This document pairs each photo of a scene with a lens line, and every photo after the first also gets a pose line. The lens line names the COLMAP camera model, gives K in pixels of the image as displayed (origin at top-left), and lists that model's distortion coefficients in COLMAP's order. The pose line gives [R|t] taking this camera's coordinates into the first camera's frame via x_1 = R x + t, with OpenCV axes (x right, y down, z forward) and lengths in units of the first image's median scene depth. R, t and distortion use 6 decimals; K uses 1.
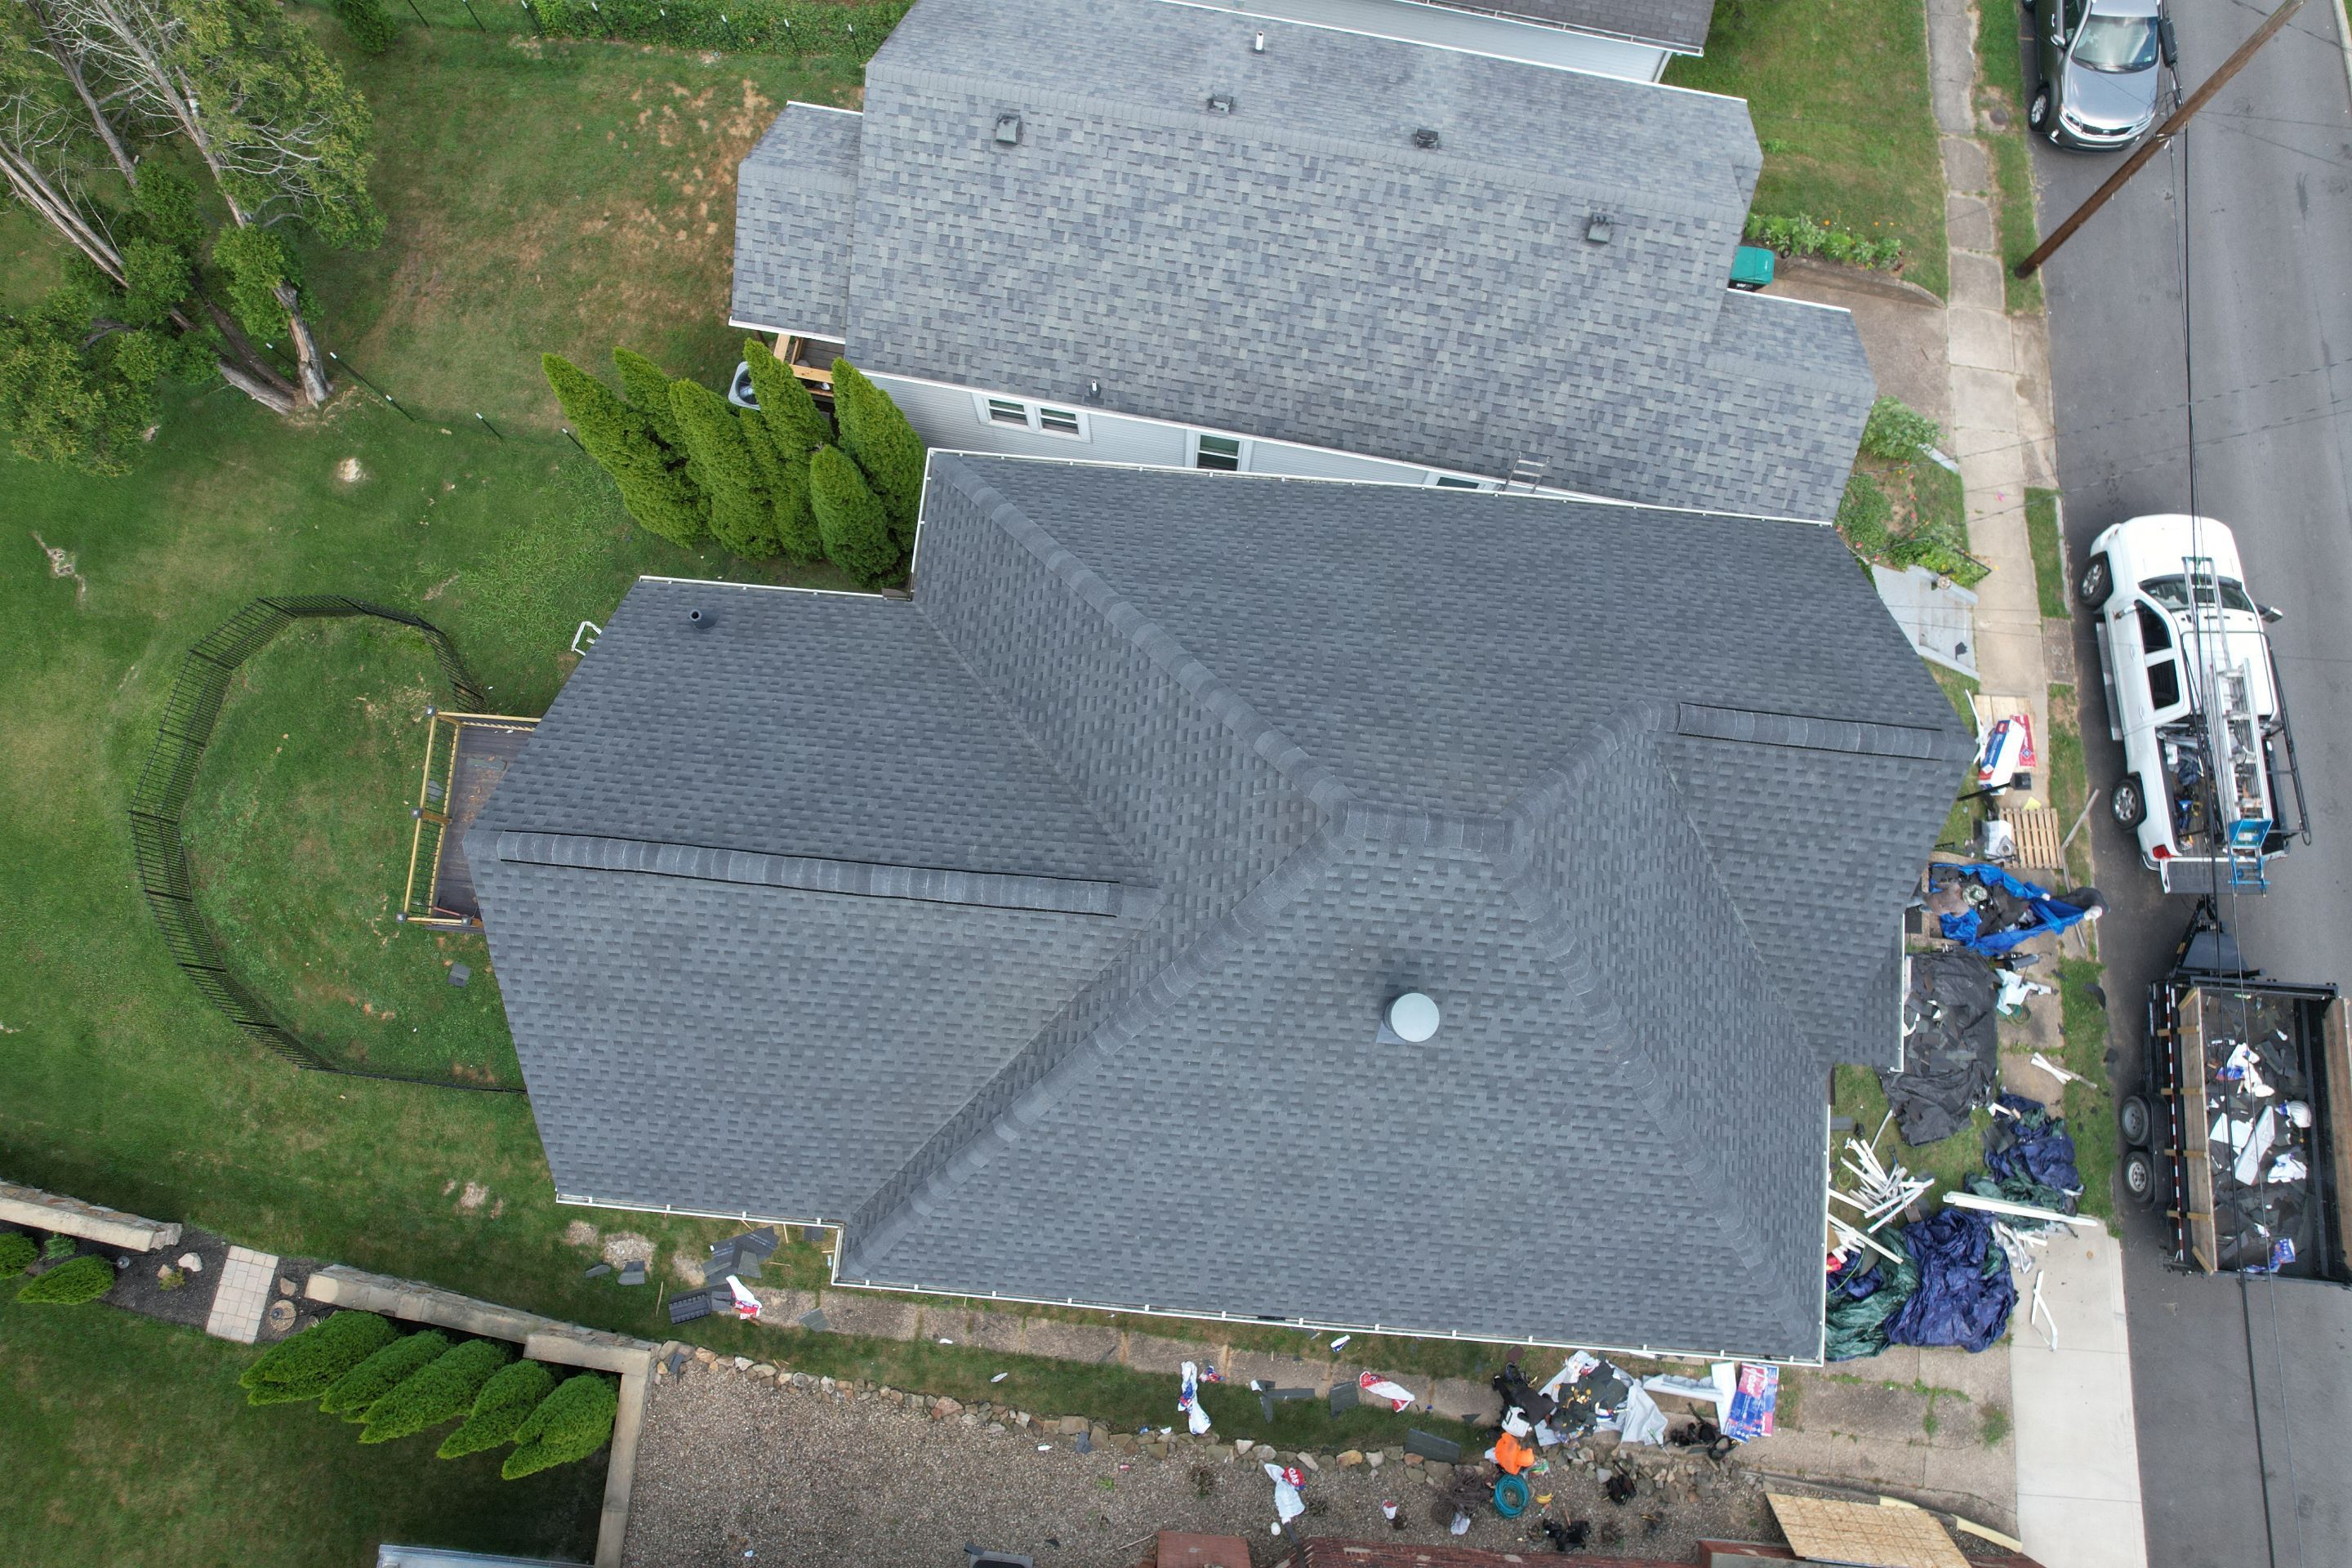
lens RADIAL K [[1506.4, 0, 1166.7], [0, 1506.4, 794.4], [0, 0, 1]] dist [-0.084676, 0.075271]
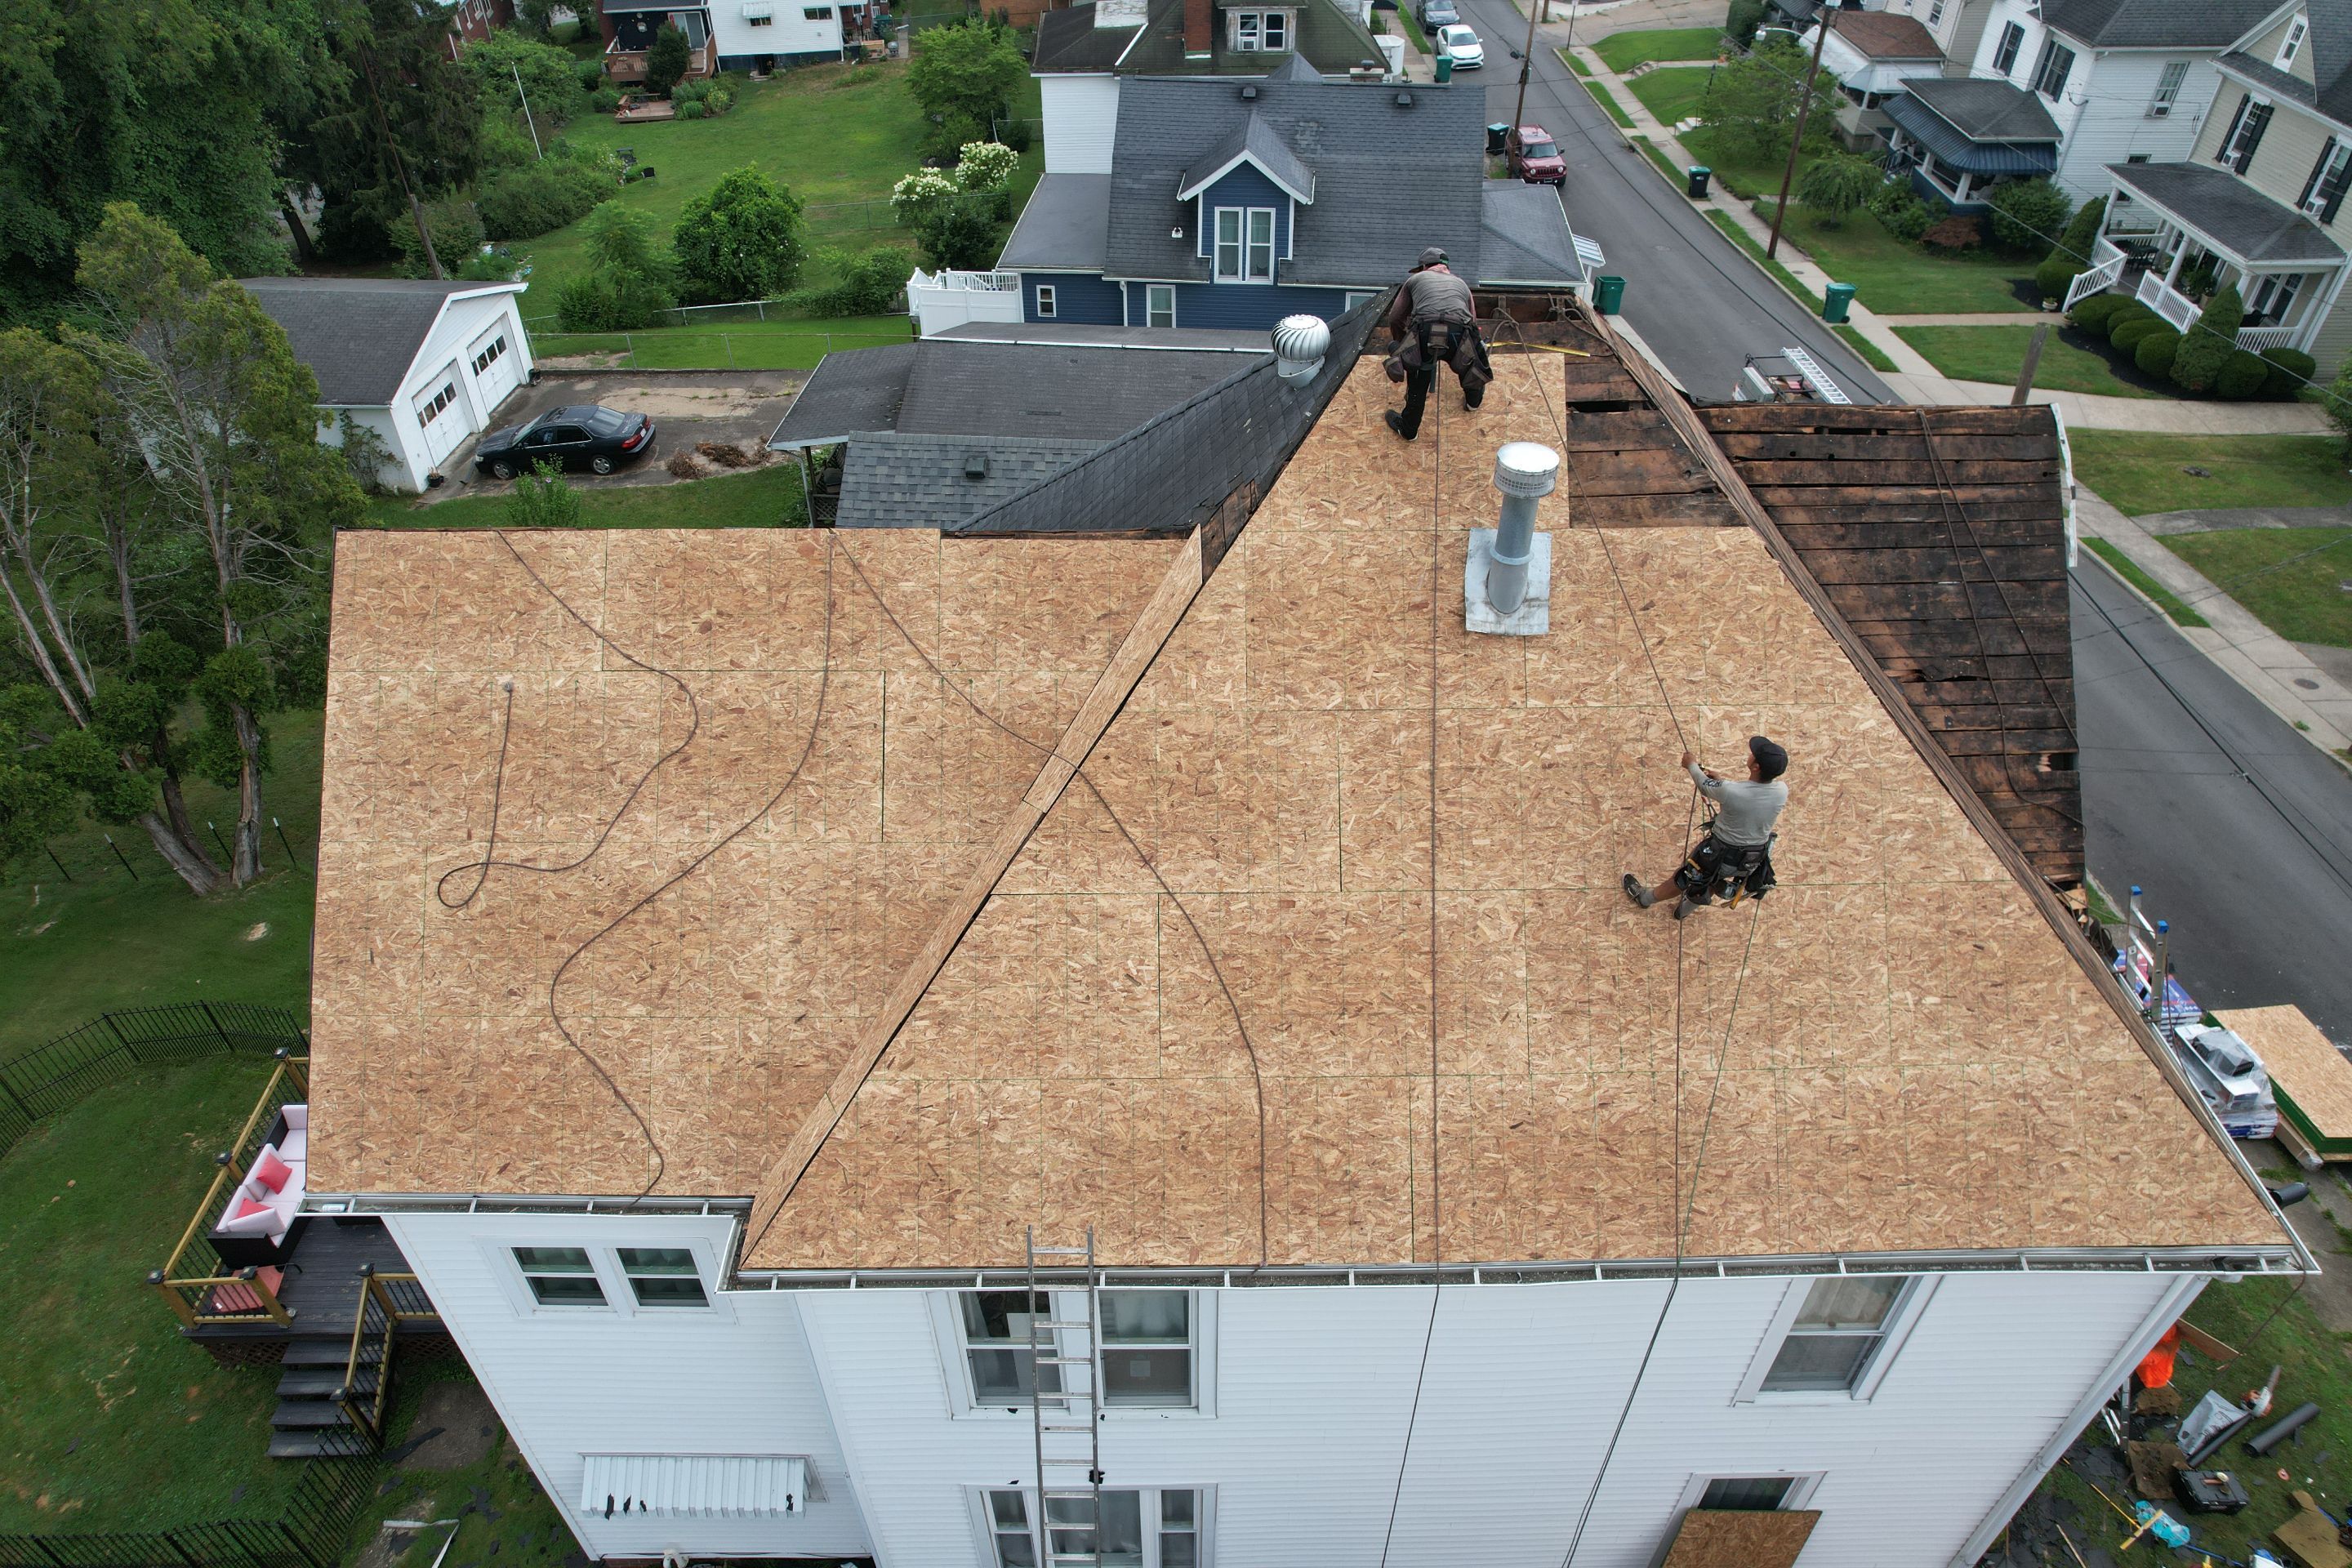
lens RADIAL K [[1506.4, 0, 1174.7], [0, 1506.4, 788.4], [0, 0, 1]] dist [-0.084676, 0.075271]
pose [[0.995749, -0.067235, 0.062956, -0.045600], [0.092040, 0.752808, -0.651773, 0.458952], [-0.003572, 0.654797, 0.755797, 0.309884]]
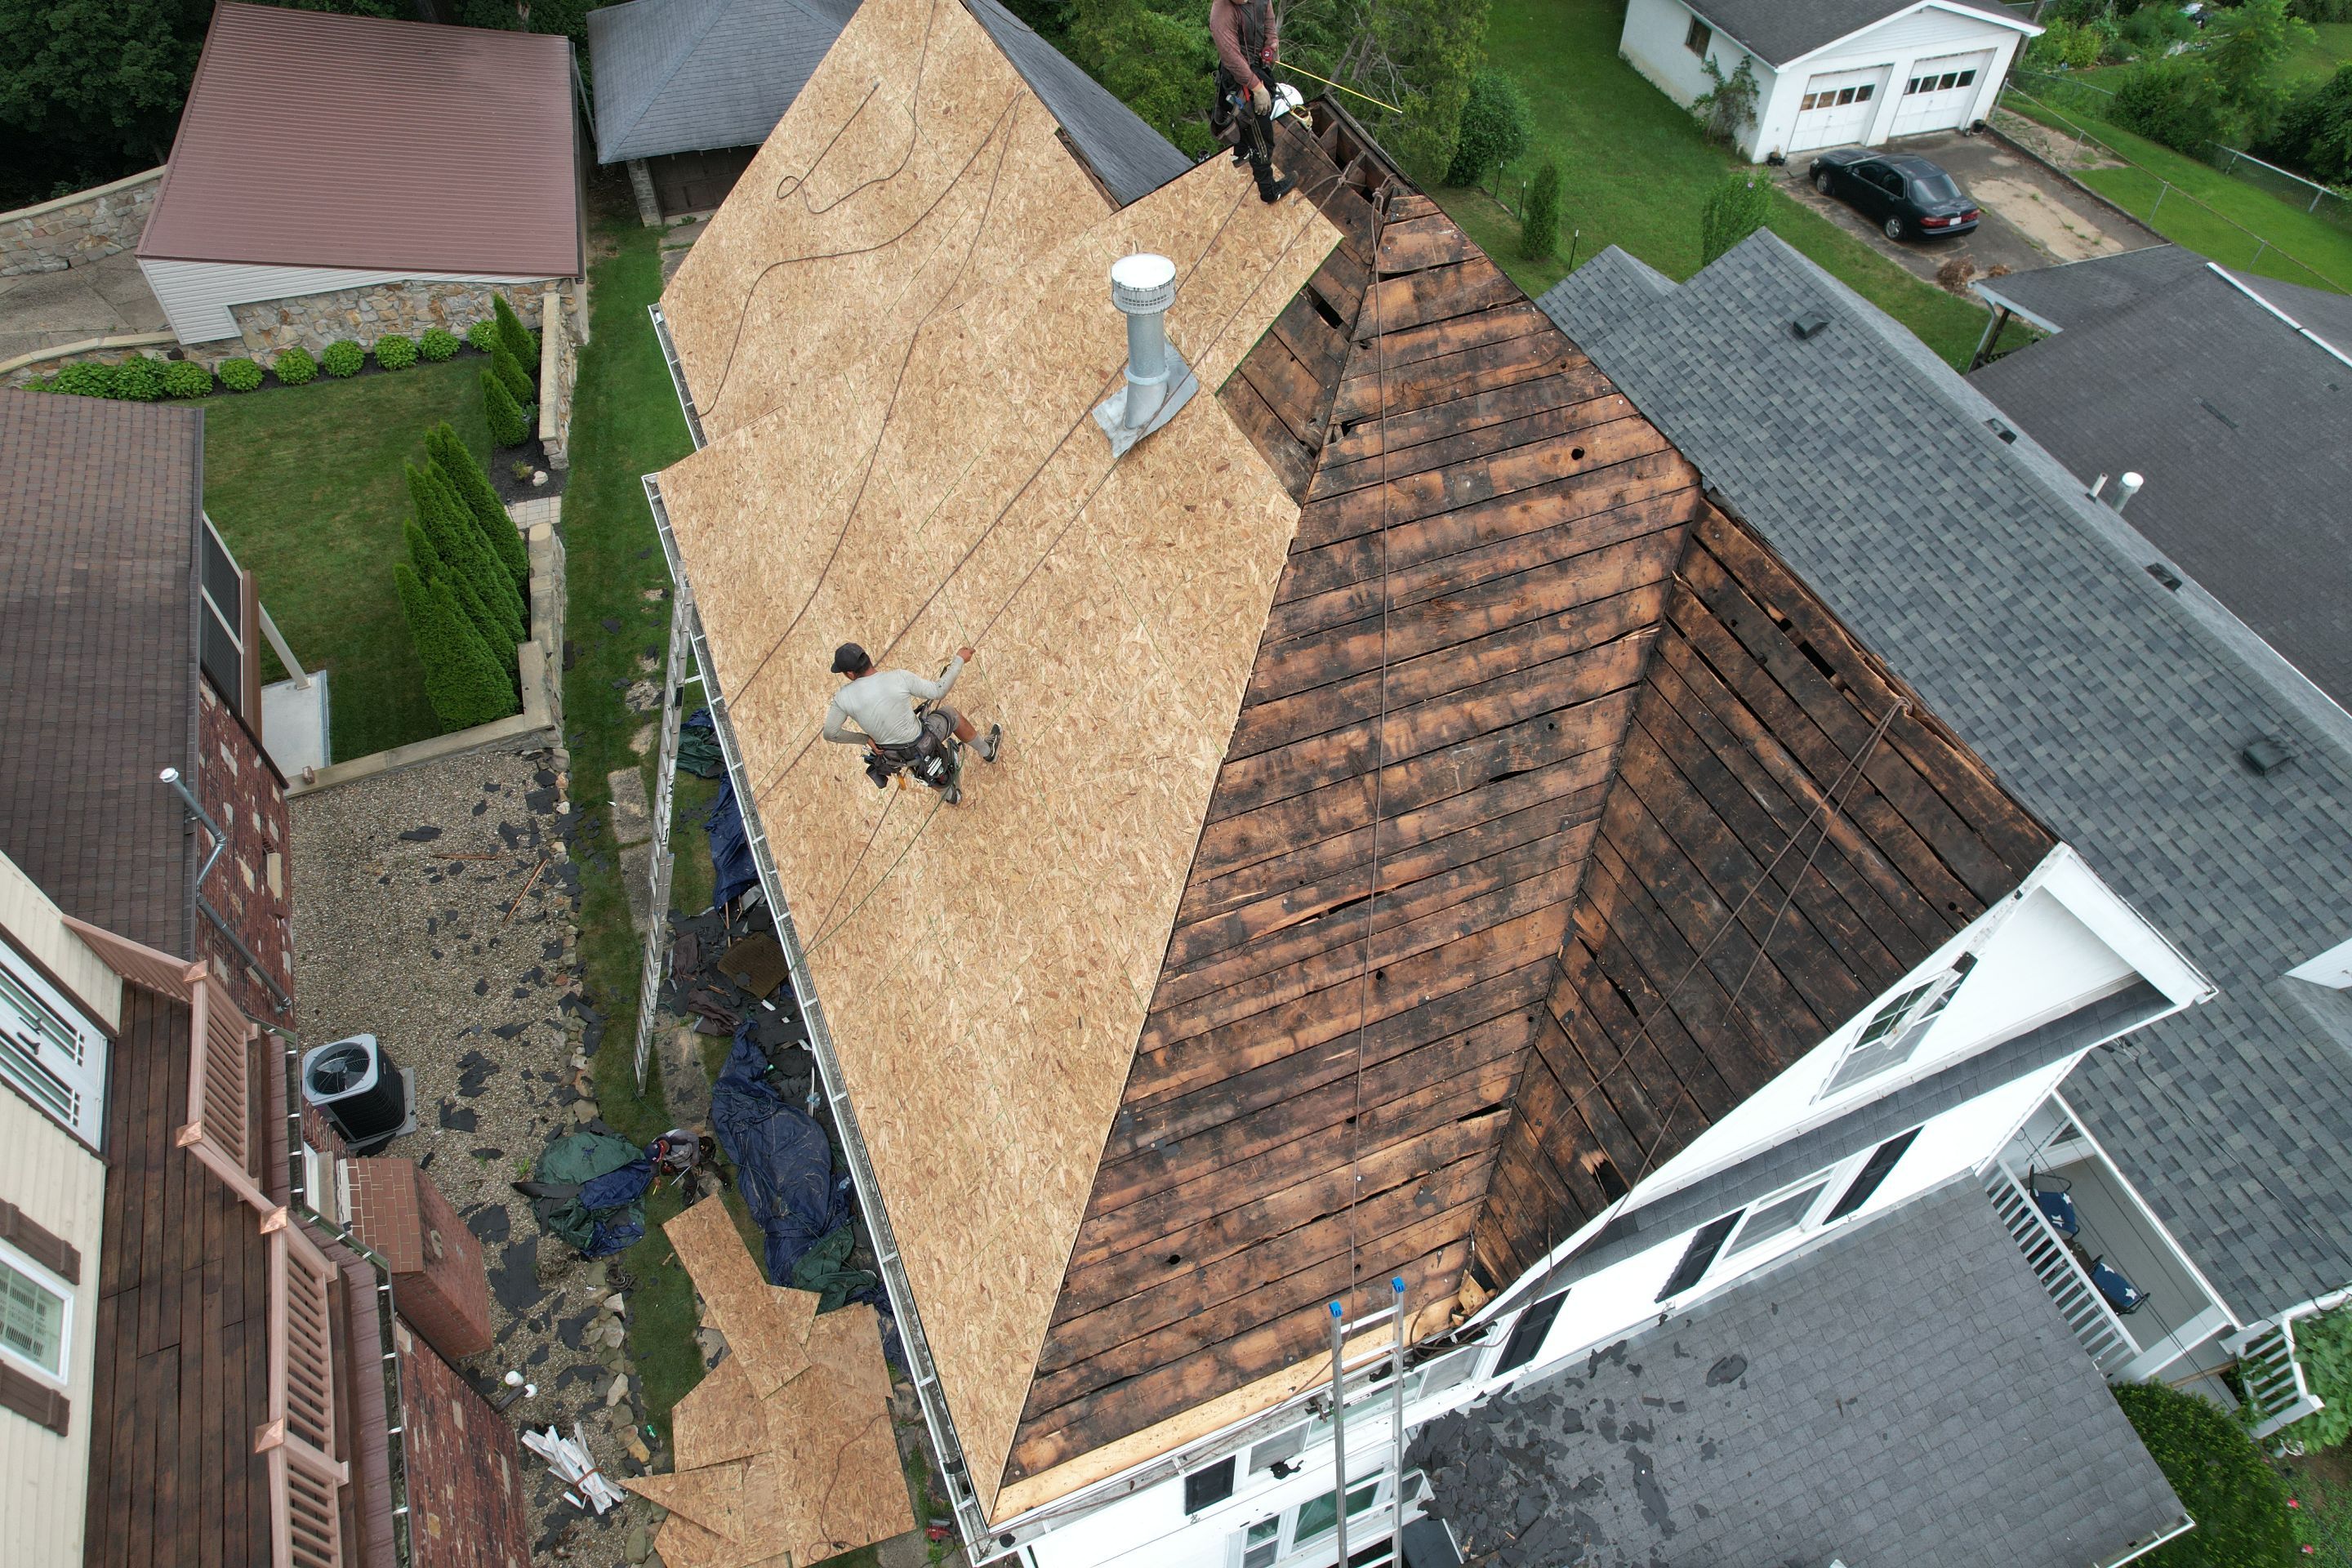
lens RADIAL K [[1506.4, 0, 1173.8], [0, 1506.4, 791.0], [0, 0, 1]] dist [-0.084676, 0.075271]
pose [[0.463677, 0.668035, -0.582007, 0.462731], [-0.873846, 0.453257, -0.175926, 0.227136], [0.146274, 0.590158, 0.793925, 0.336229]]
